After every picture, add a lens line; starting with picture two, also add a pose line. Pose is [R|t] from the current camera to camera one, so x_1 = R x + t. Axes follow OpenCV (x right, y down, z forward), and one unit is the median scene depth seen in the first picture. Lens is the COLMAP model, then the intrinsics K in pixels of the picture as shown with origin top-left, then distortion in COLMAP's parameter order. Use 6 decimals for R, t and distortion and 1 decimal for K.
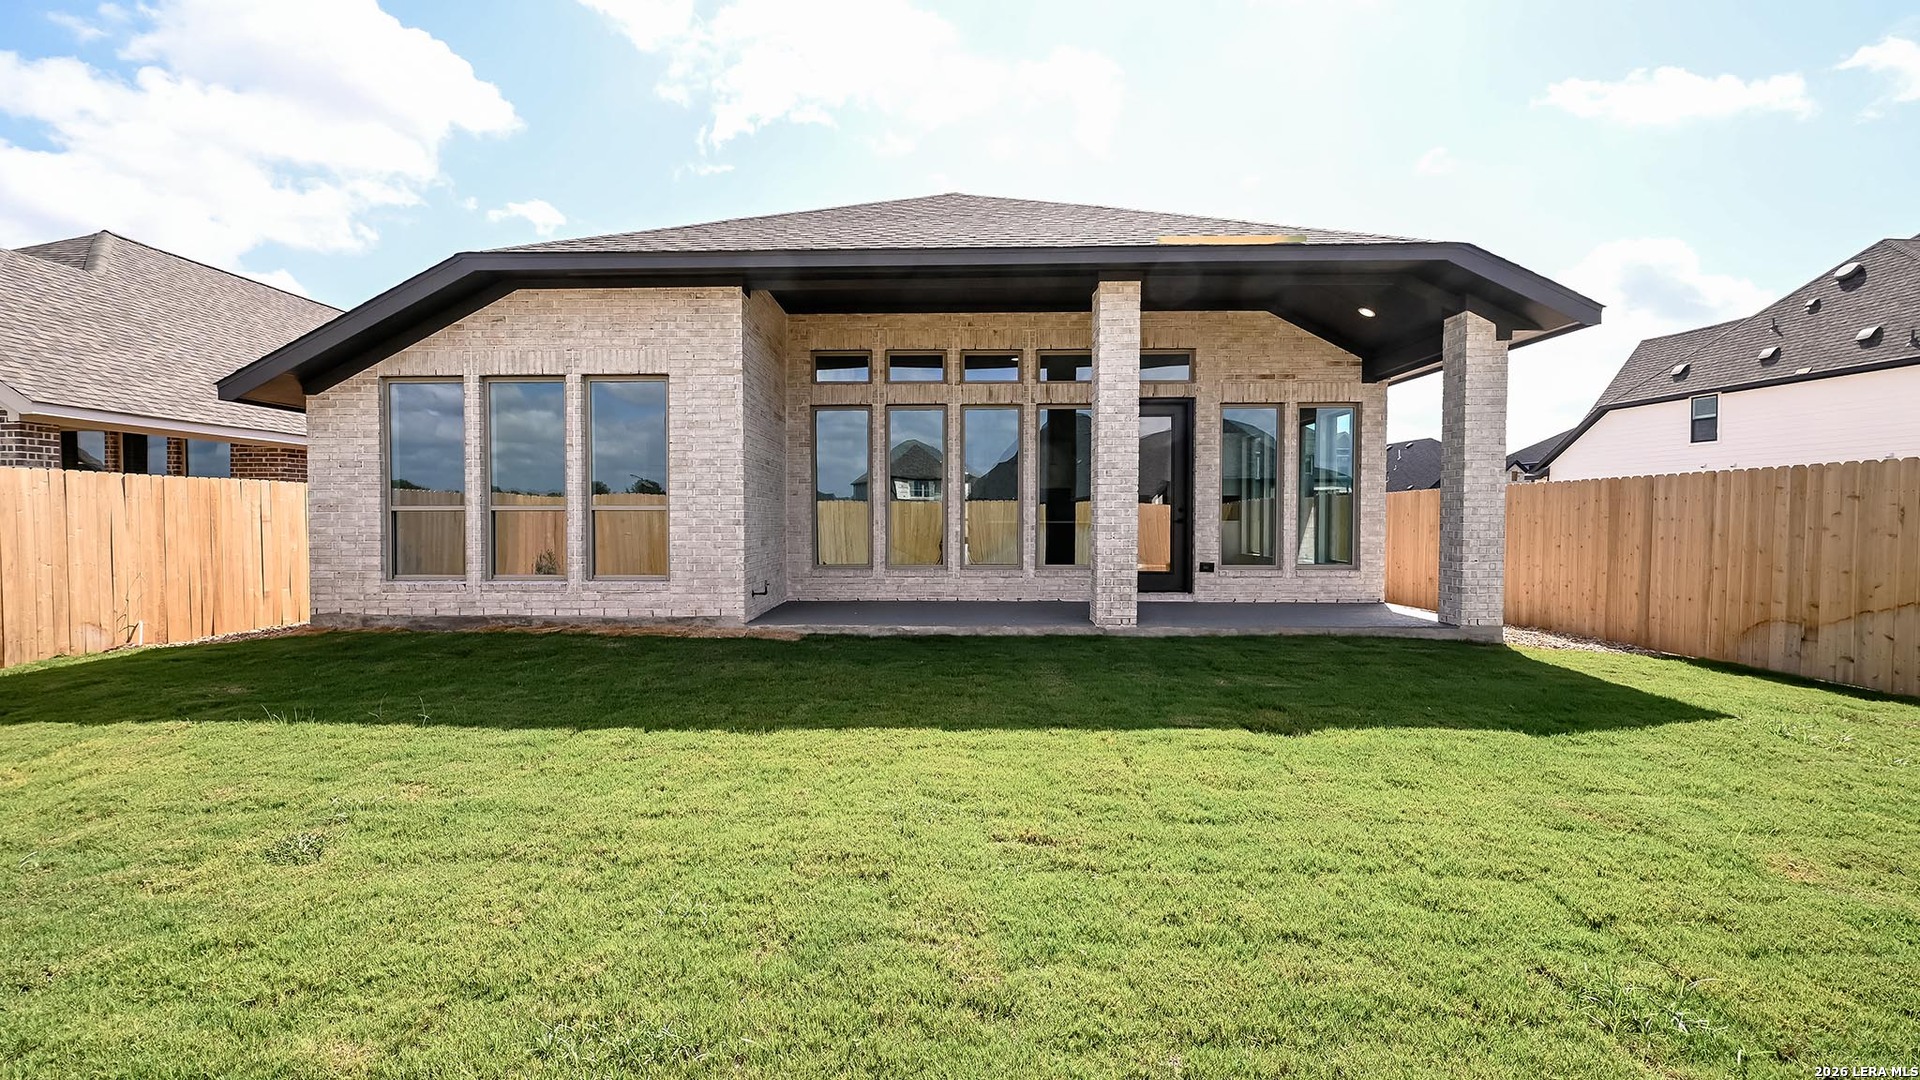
lens RADIAL K [[824.0, 0, 954.3], [0, 824.0, 543.8], [0, 0, 1]] dist [-0.001548, 0.000077]
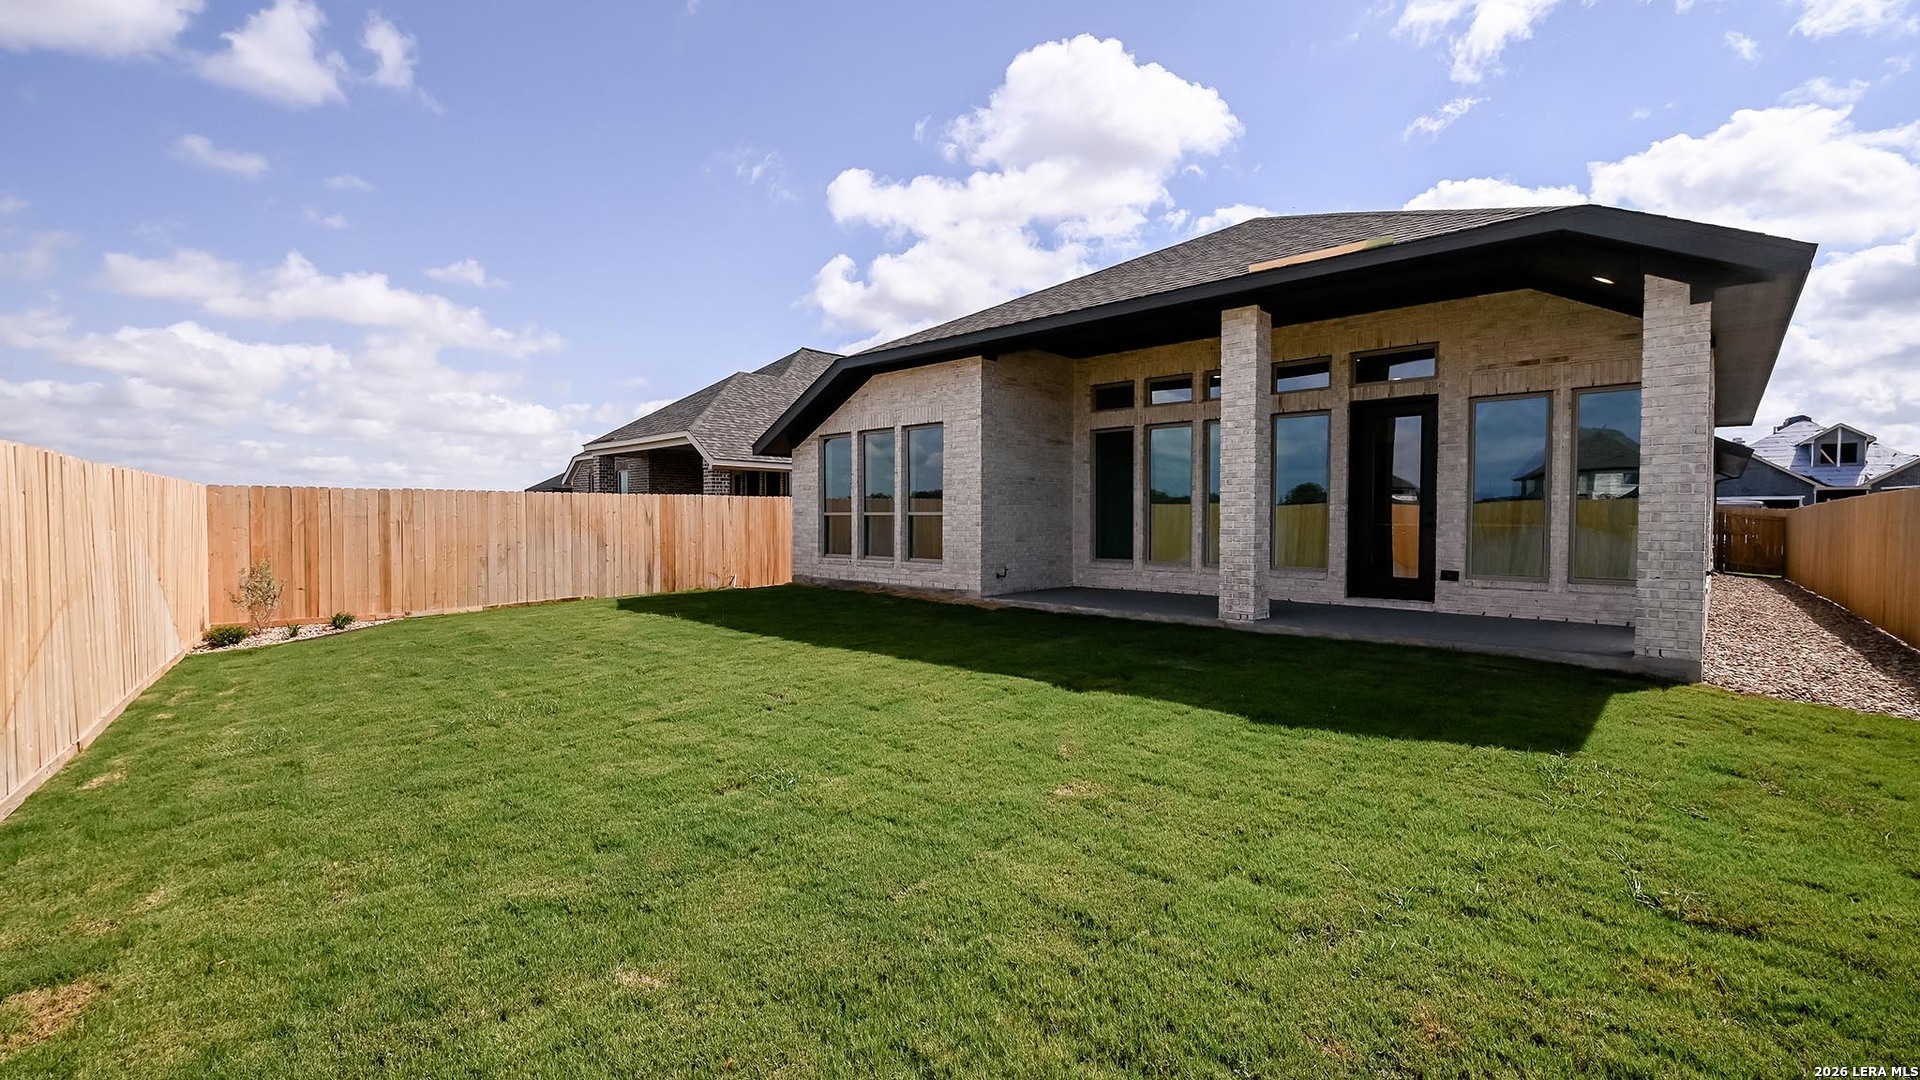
lens RADIAL K [[824.0, 0, 996.1], [0, 824.0, 542.4], [0, 0, 1]] dist [-0.001548, 0.000077]
pose [[0.762359, 0.021933, -0.646783, 0.664060], [-0.022992, 0.999713, 0.006800, -0.004570], [0.646746, 0.009687, 0.762644, -0.048280]]
